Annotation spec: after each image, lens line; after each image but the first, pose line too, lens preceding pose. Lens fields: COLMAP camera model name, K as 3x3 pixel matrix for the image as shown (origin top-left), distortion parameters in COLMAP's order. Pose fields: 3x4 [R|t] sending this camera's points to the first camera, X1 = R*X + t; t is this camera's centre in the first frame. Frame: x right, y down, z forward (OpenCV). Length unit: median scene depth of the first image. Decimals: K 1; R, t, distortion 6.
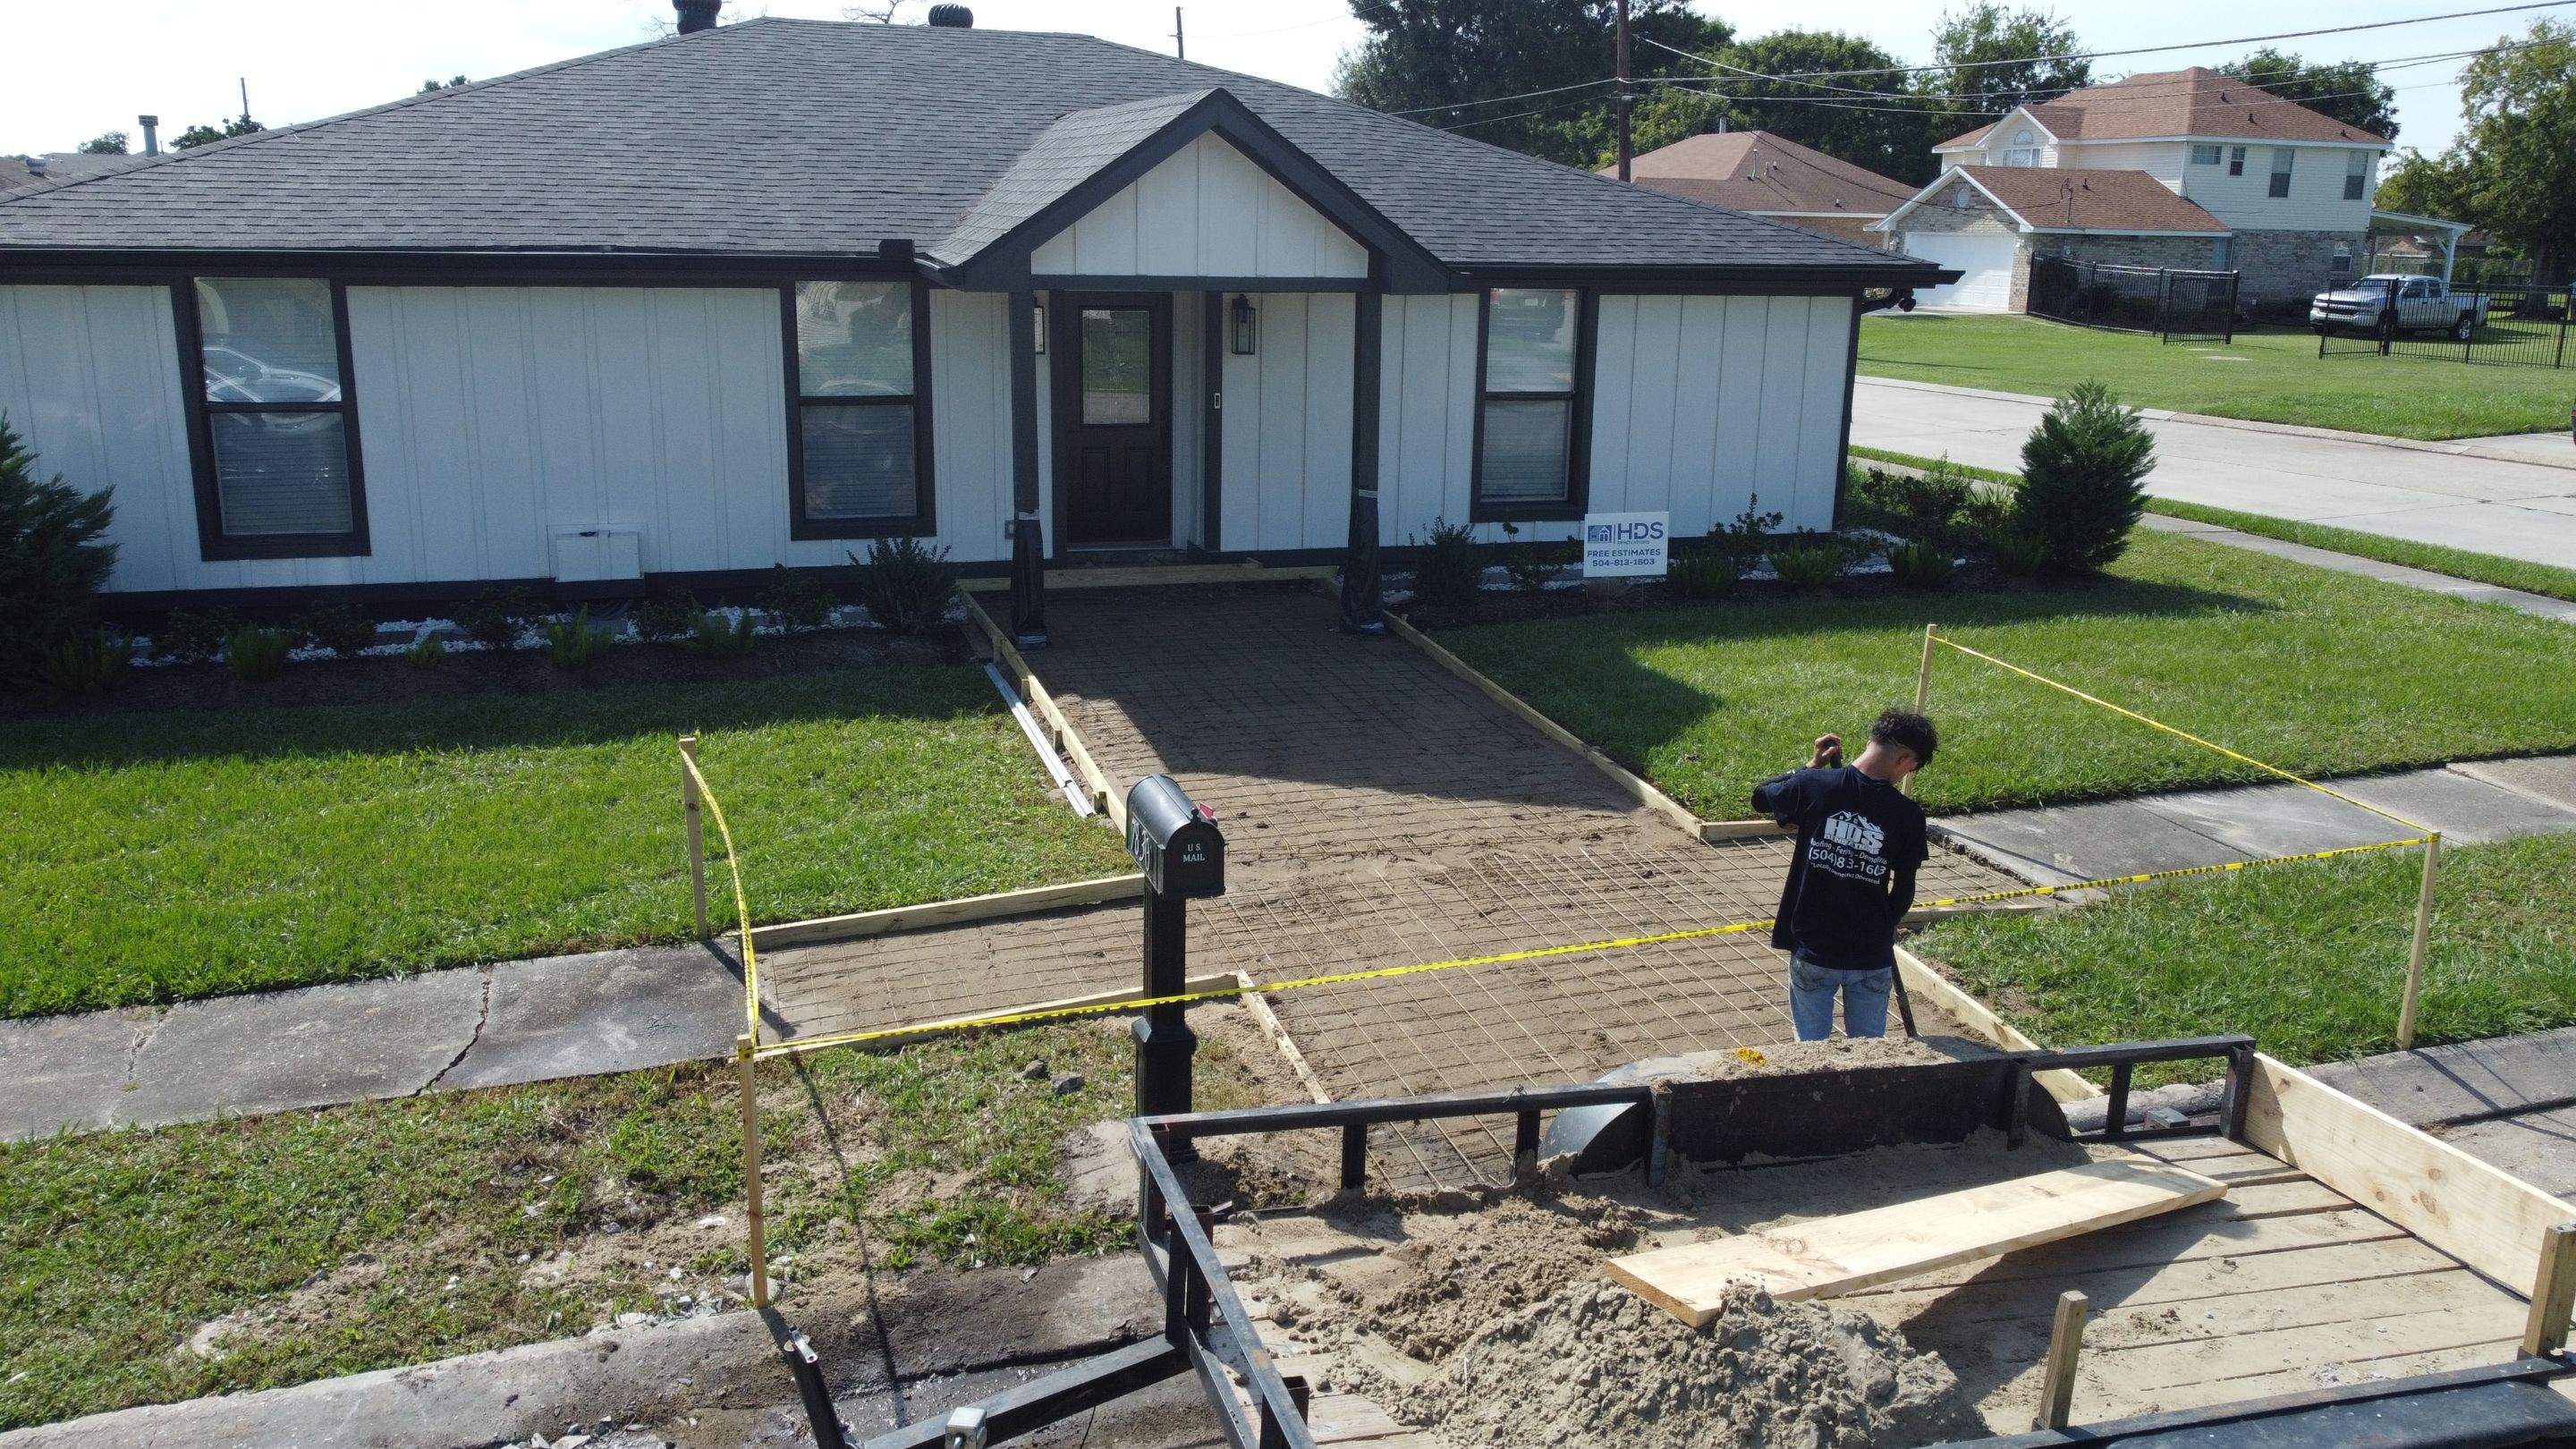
lens RADIAL K [[1955.1, 0, 1284.1], [0, 1955.1, 712.8], [0, 0, 1]] dist [-0.001238, -0.009437]
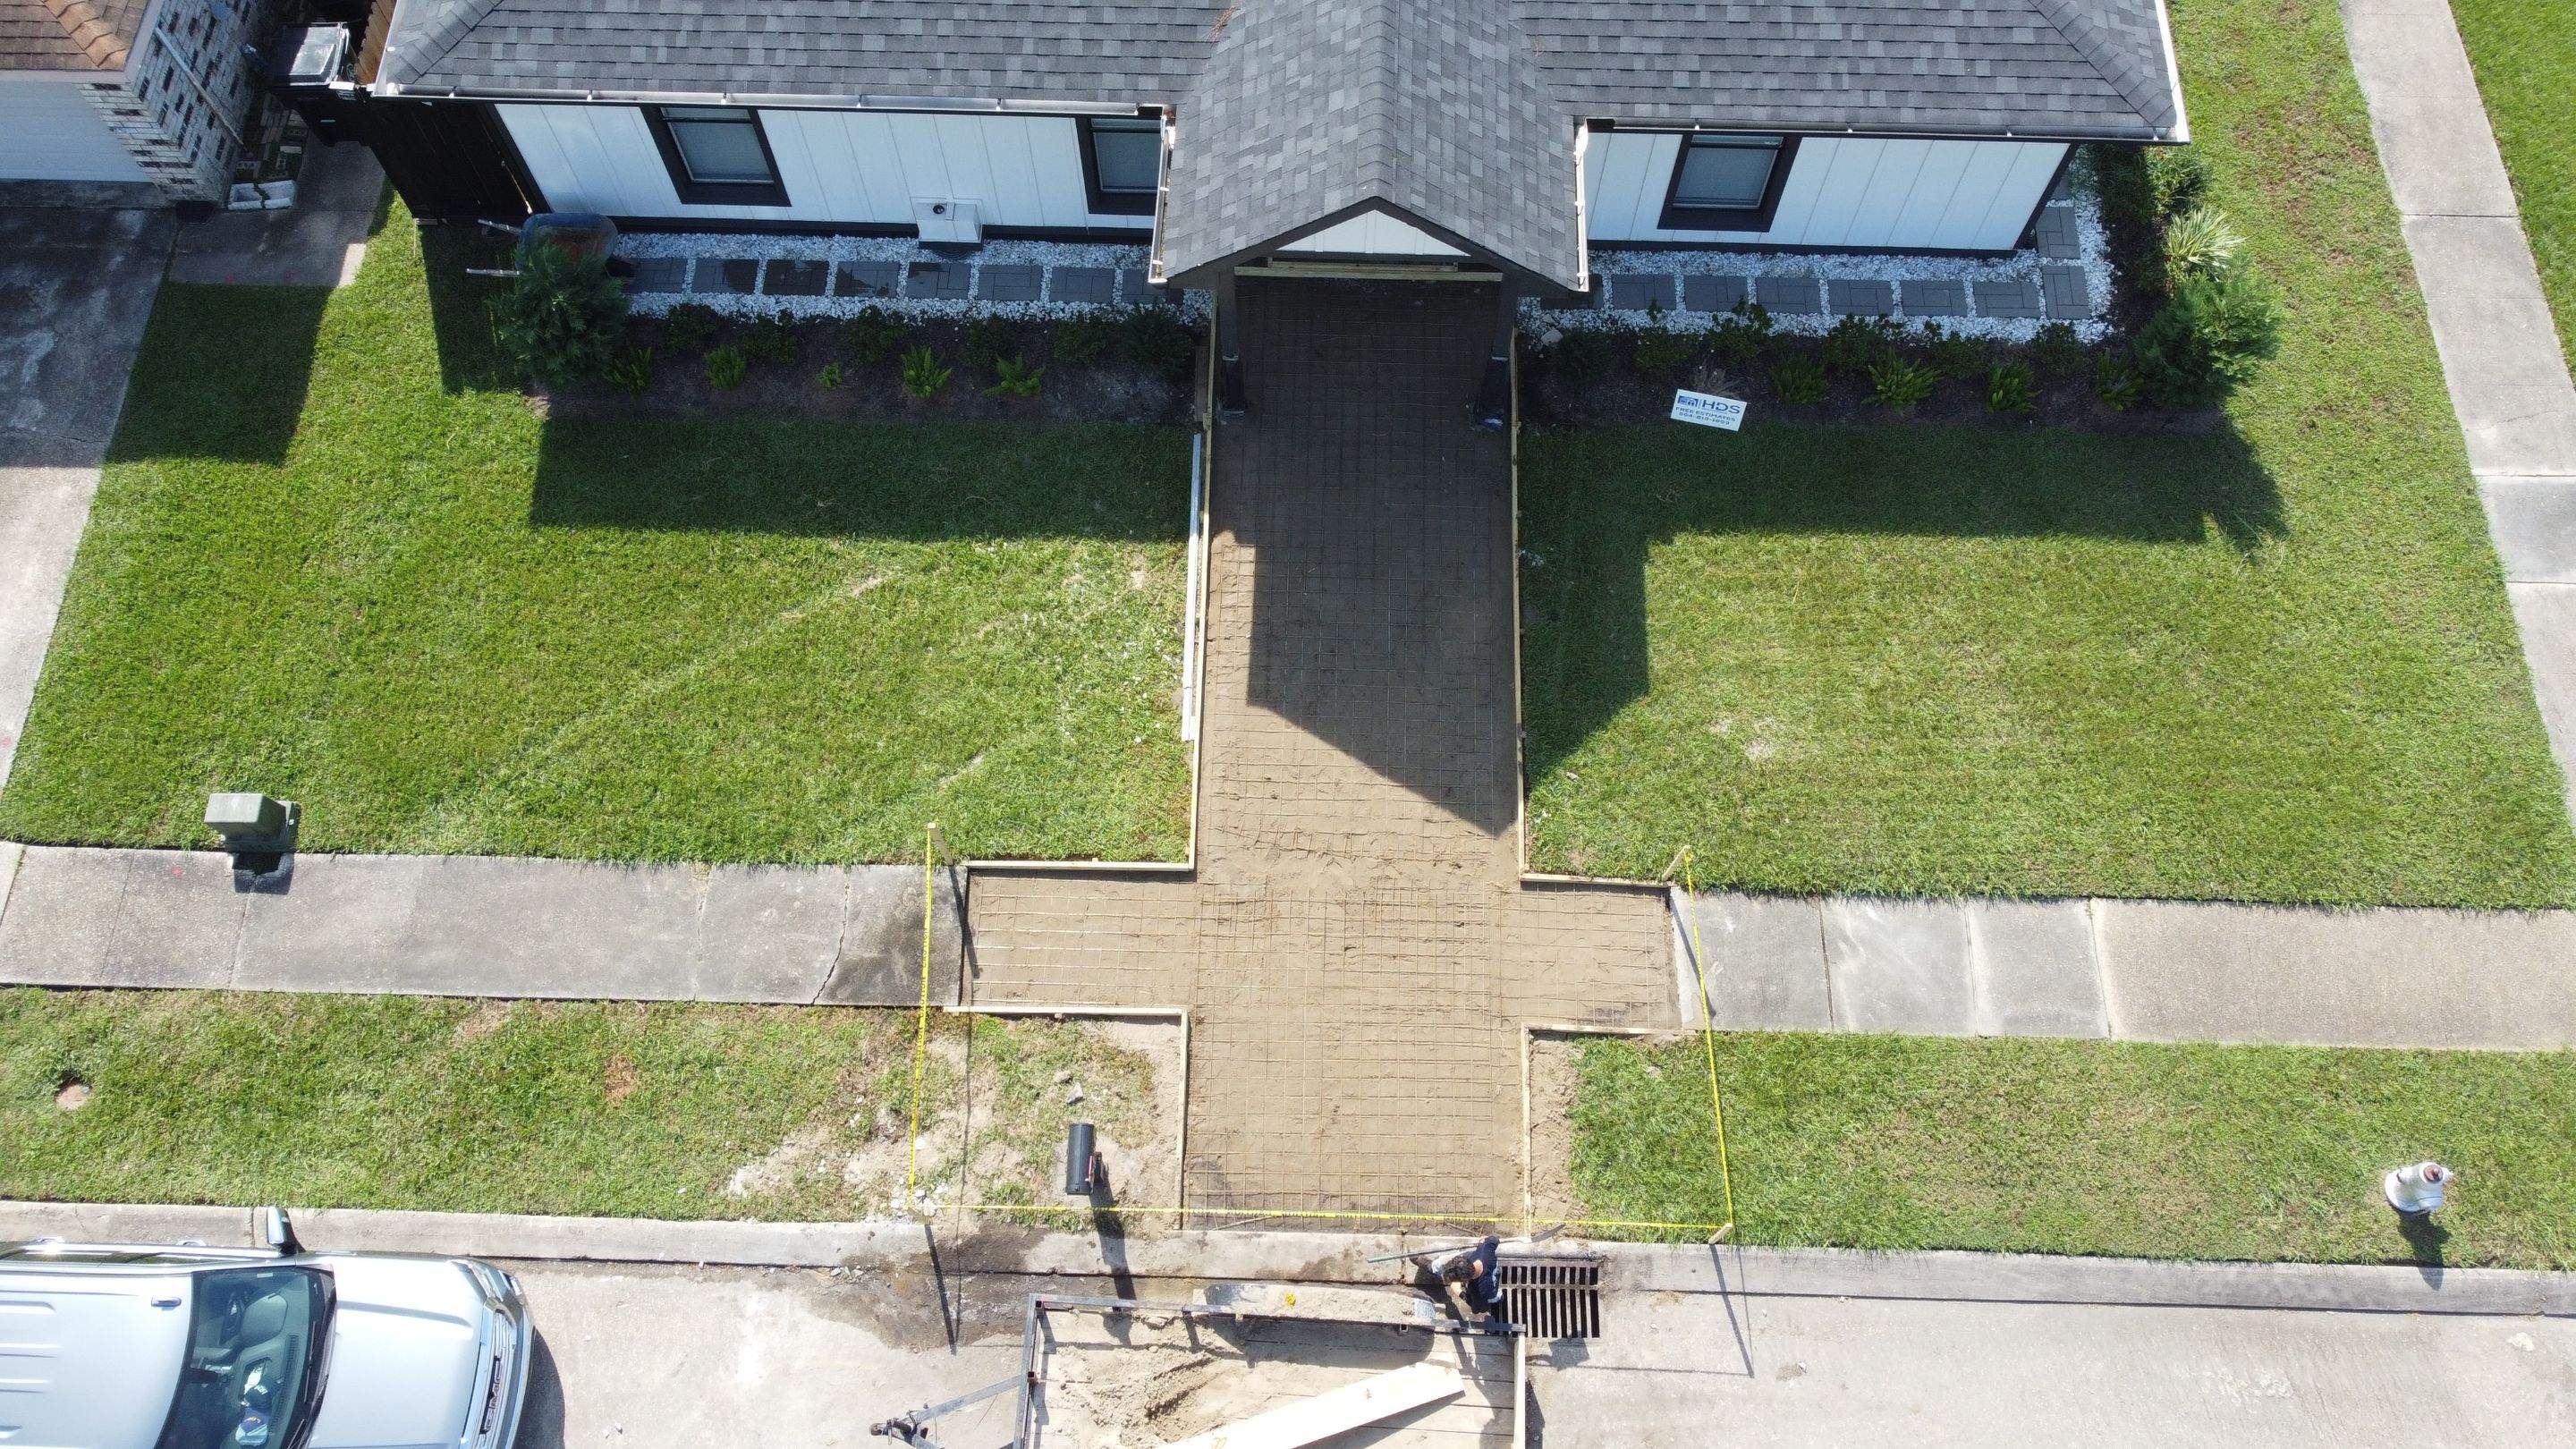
lens RADIAL K [[1955.1, 0, 1289.0], [0, 1955.1, 704.2], [0, 0, 1]] dist [-0.001238, -0.009437]
pose [[0.945187, 0.290669, -0.148775, 0.188865], [-0.063150, 0.609741, 0.790081, -1.091909], [0.320366, -0.737378, 0.594675, 0.043095]]
